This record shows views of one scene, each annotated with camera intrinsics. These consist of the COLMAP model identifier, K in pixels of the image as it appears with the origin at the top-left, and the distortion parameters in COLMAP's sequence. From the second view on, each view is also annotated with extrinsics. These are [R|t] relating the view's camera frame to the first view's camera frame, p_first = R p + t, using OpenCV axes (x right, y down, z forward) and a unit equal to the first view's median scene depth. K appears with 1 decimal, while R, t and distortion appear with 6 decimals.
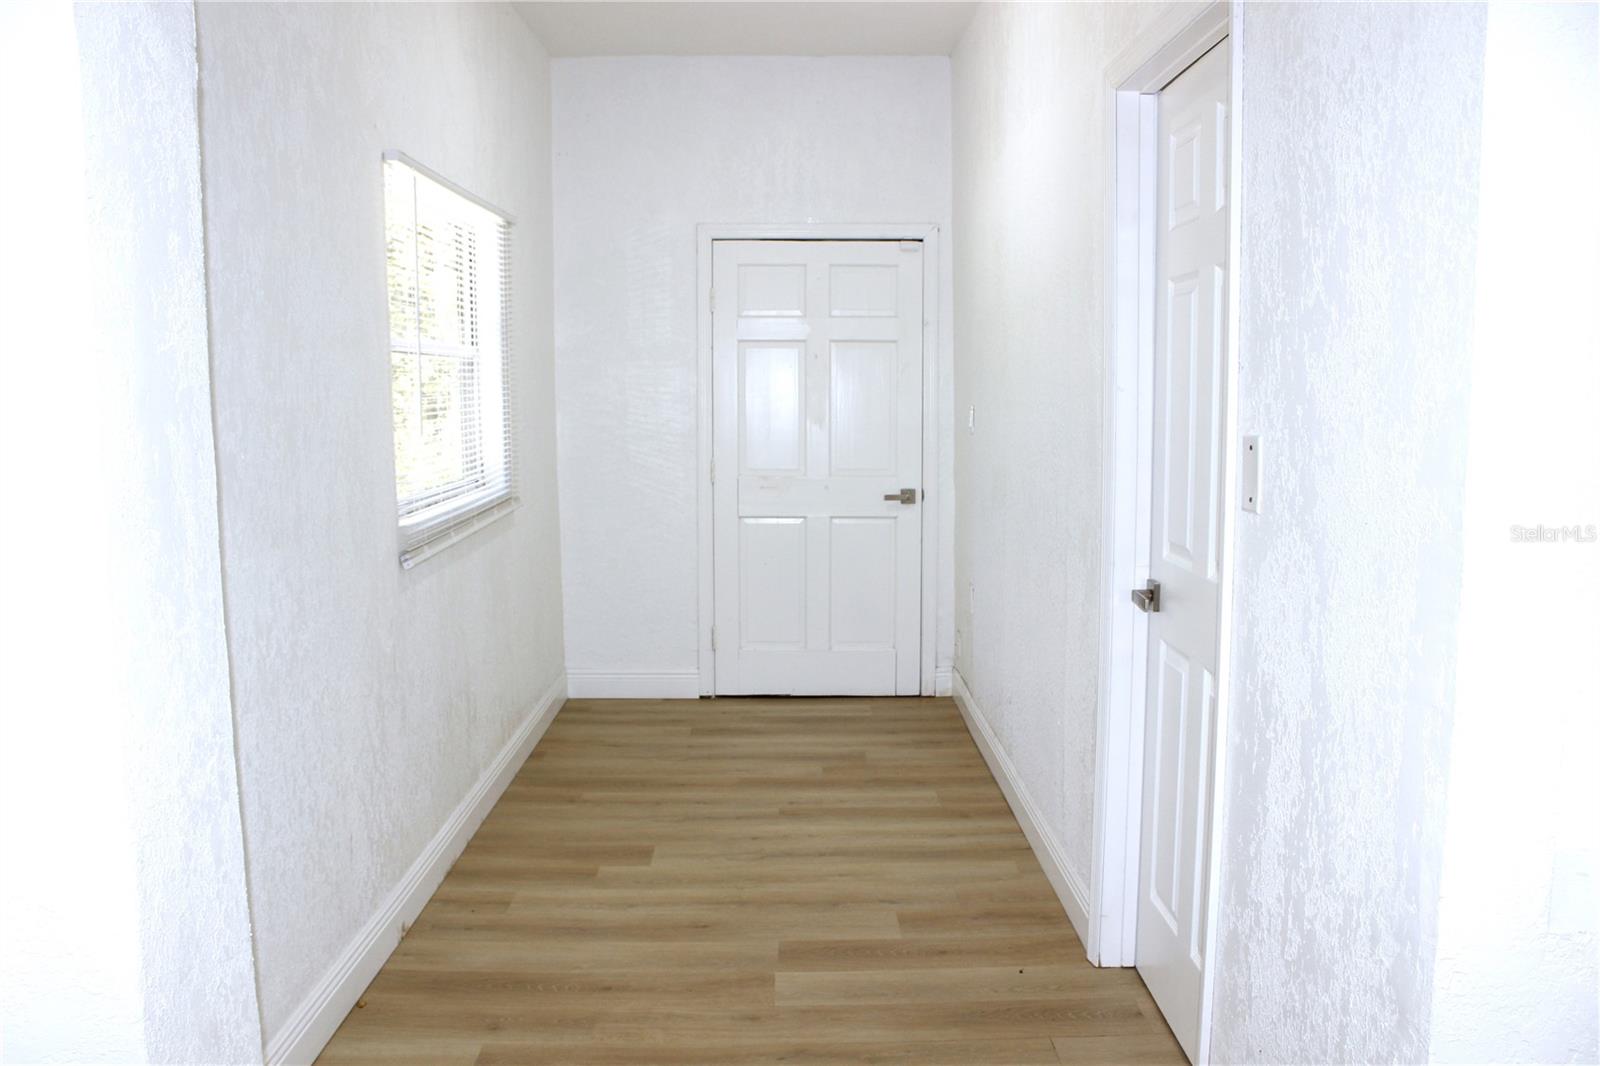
lens RADIAL K [[1330.7, 0, 799.2], [0, 1330.7, 541.9], [0, 0, 1]] dist [-0.113288, 0.065046]
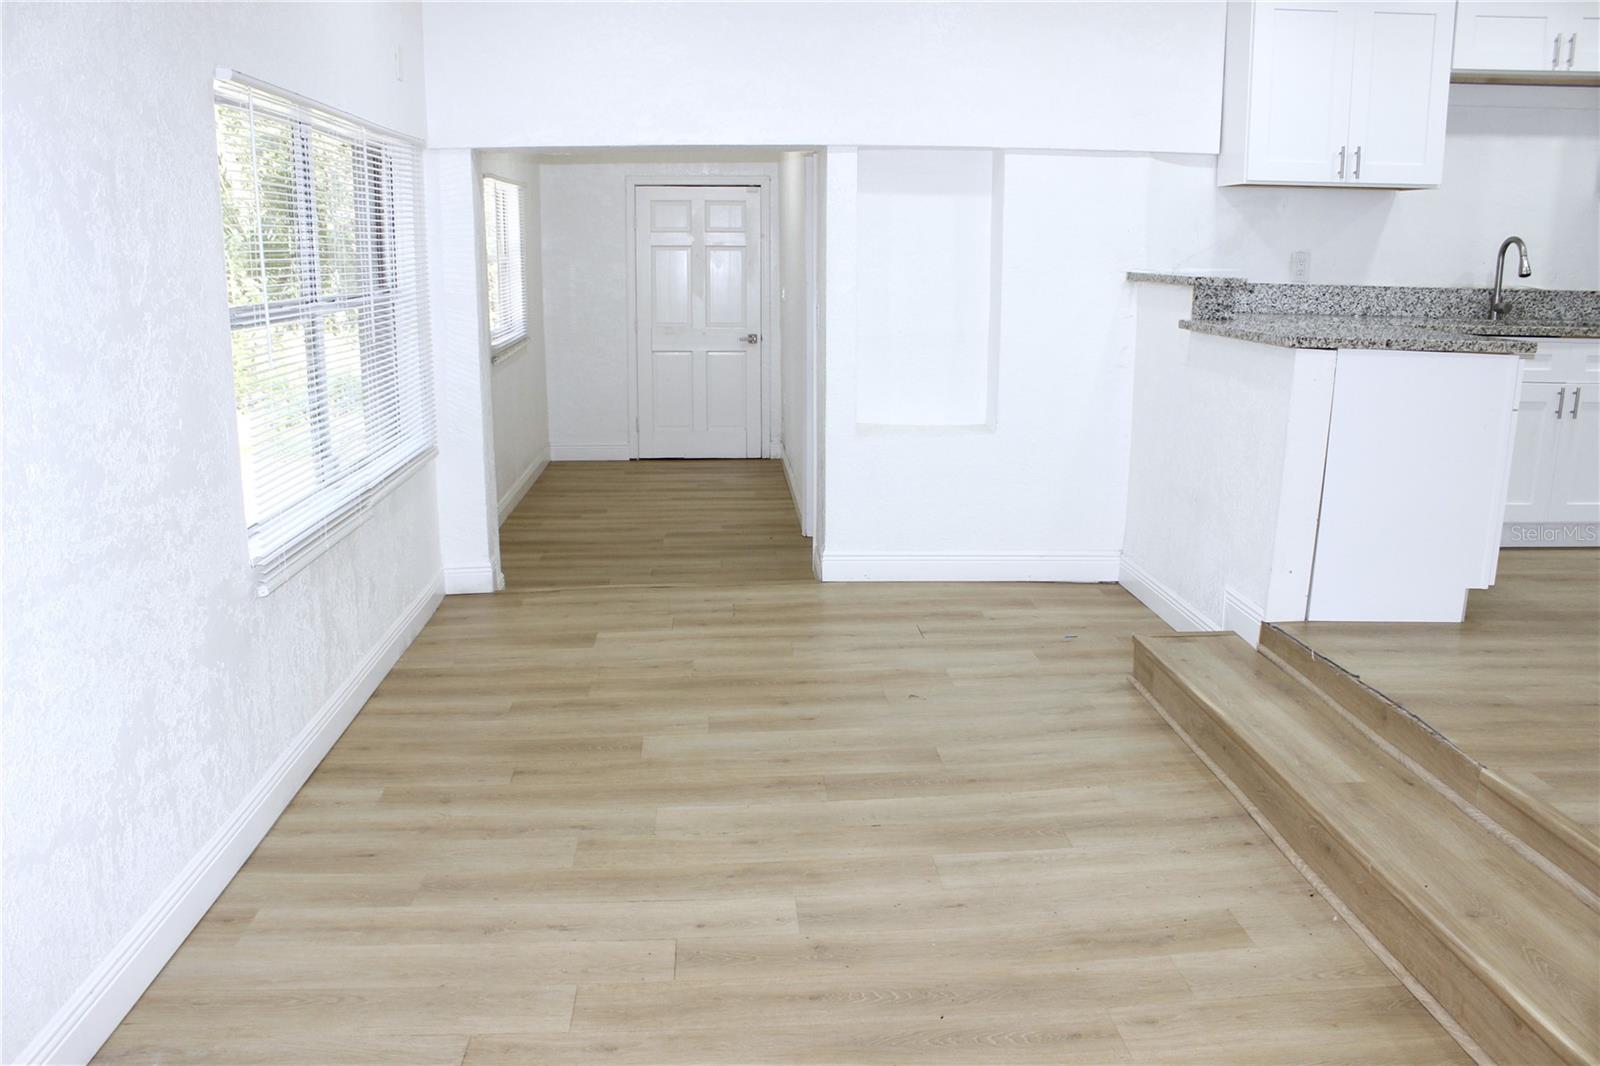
lens RADIAL K [[1330.7, 0, 796.7], [0, 1330.7, 556.4], [0, 0, 1]] dist [-0.113288, 0.065046]
pose [[0.998798, -0.003755, 0.048871, 0.054675], [-0.001763, 0.993664, 0.112376, 0.050593], [-0.048984, -0.112327, 0.992463, -0.707626]]
